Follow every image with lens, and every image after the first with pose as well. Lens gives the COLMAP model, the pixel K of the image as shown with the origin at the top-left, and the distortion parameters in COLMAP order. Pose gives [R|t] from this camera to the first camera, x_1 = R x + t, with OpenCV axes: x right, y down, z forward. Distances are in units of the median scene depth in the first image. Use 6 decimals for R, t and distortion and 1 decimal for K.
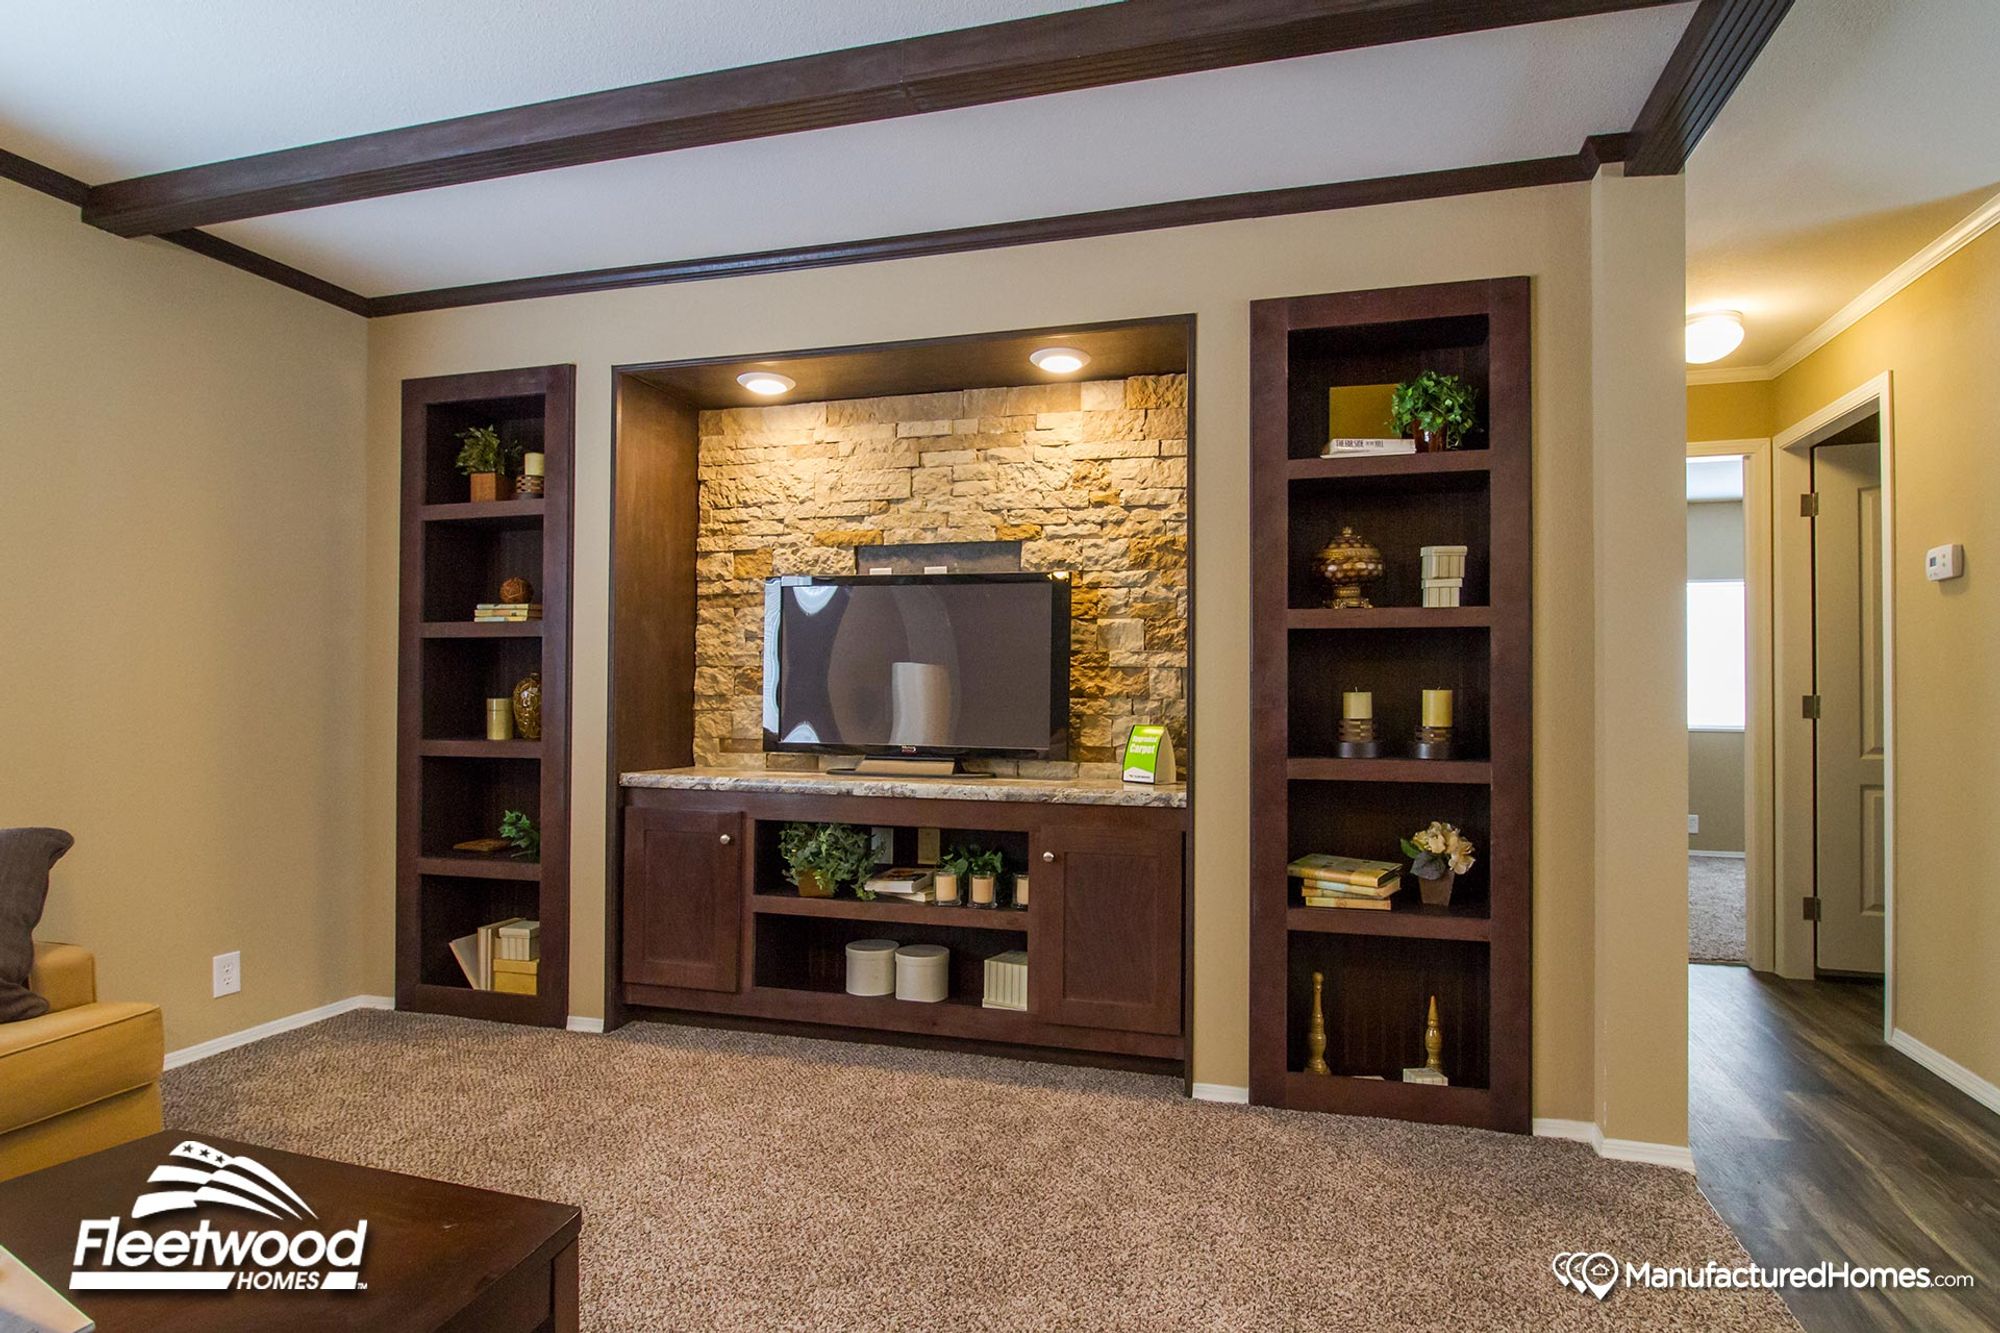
lens RADIAL K [[1063.2, 0, 1001.6], [0, 1063.2, 682.0], [0, 0, 1]] dist [0.024662, -0.043733]
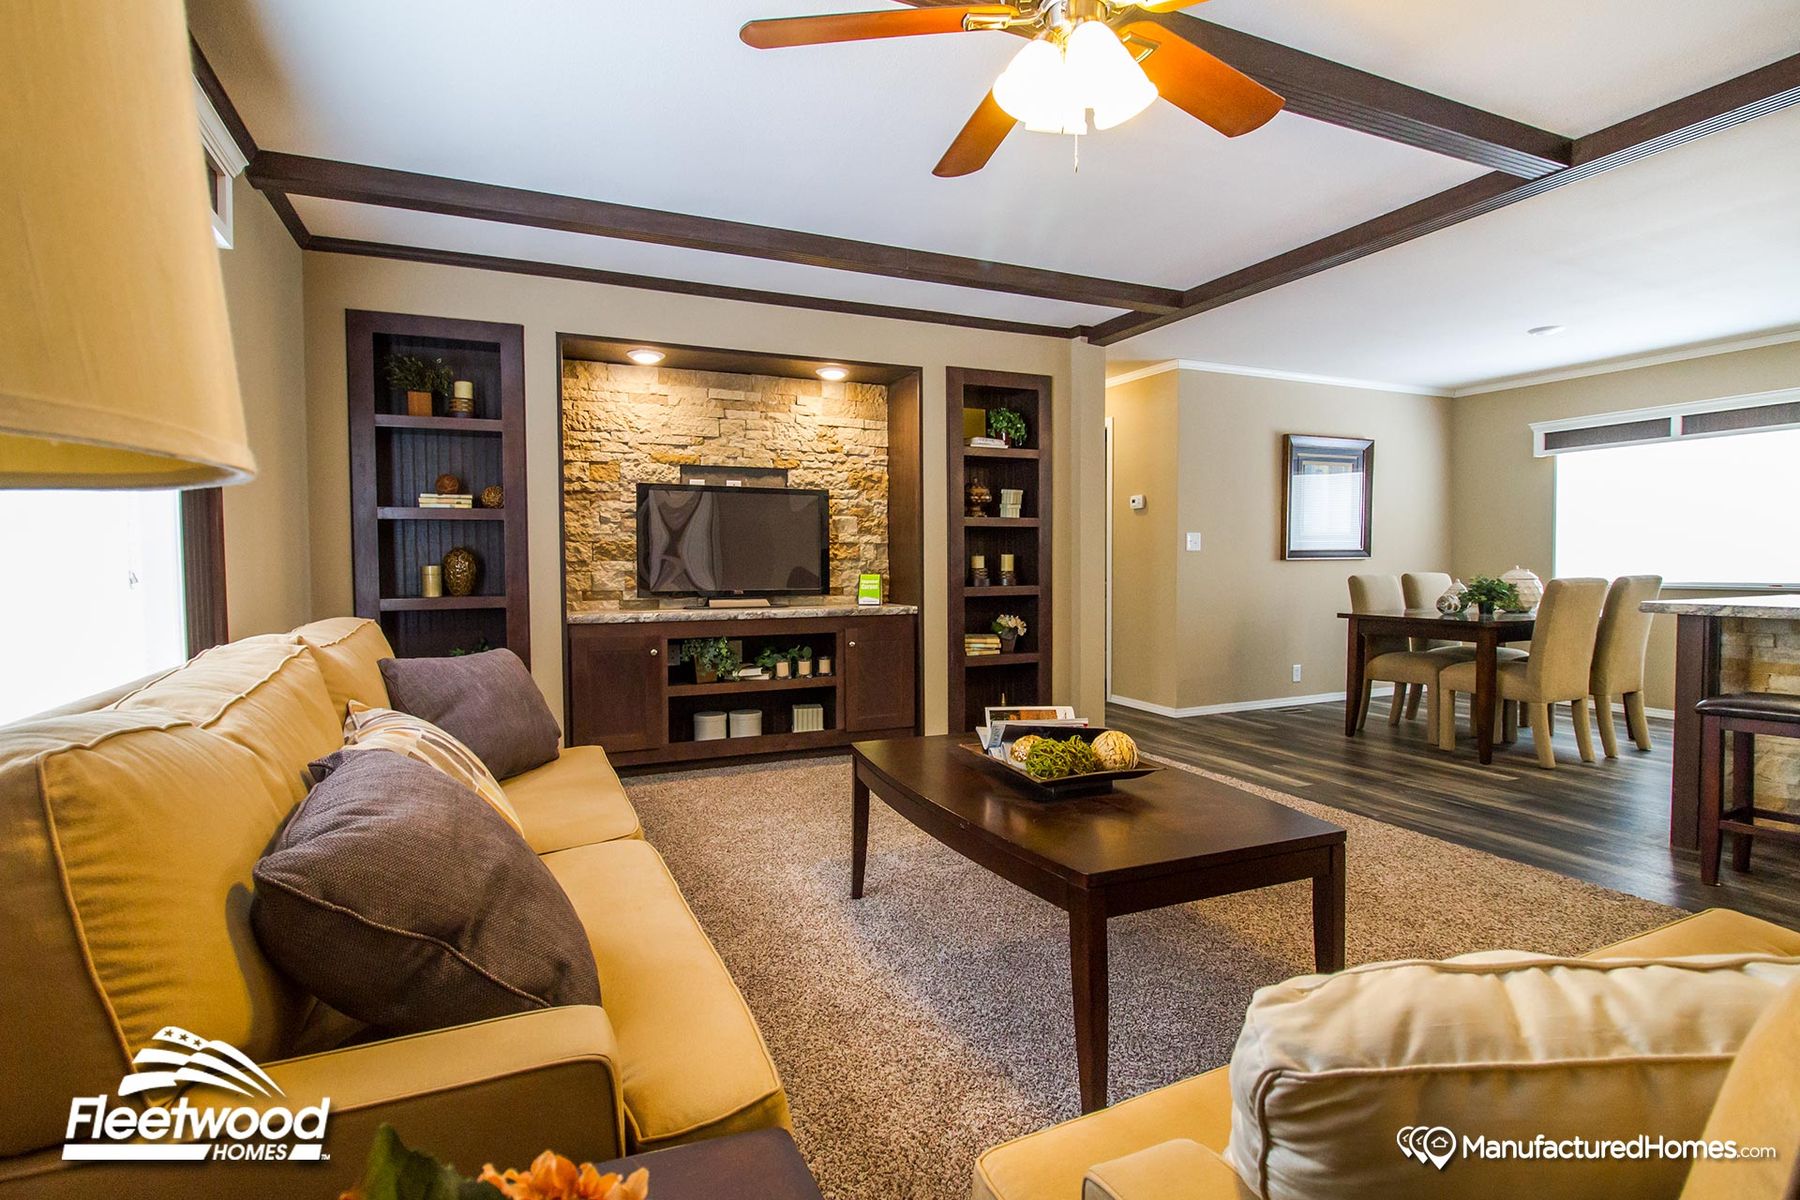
lens RADIAL K [[890.7, 0, 900.0], [0, 890.7, 600.0], [0, 0, 1]] dist [-0.000768, -0.000193]
pose [[0.764302, -0.039697, 0.643636, -0.797032], [0.001488, 0.998209, 0.059799, -0.007618], [-0.644857, -0.044746, 0.762992, -0.226847]]
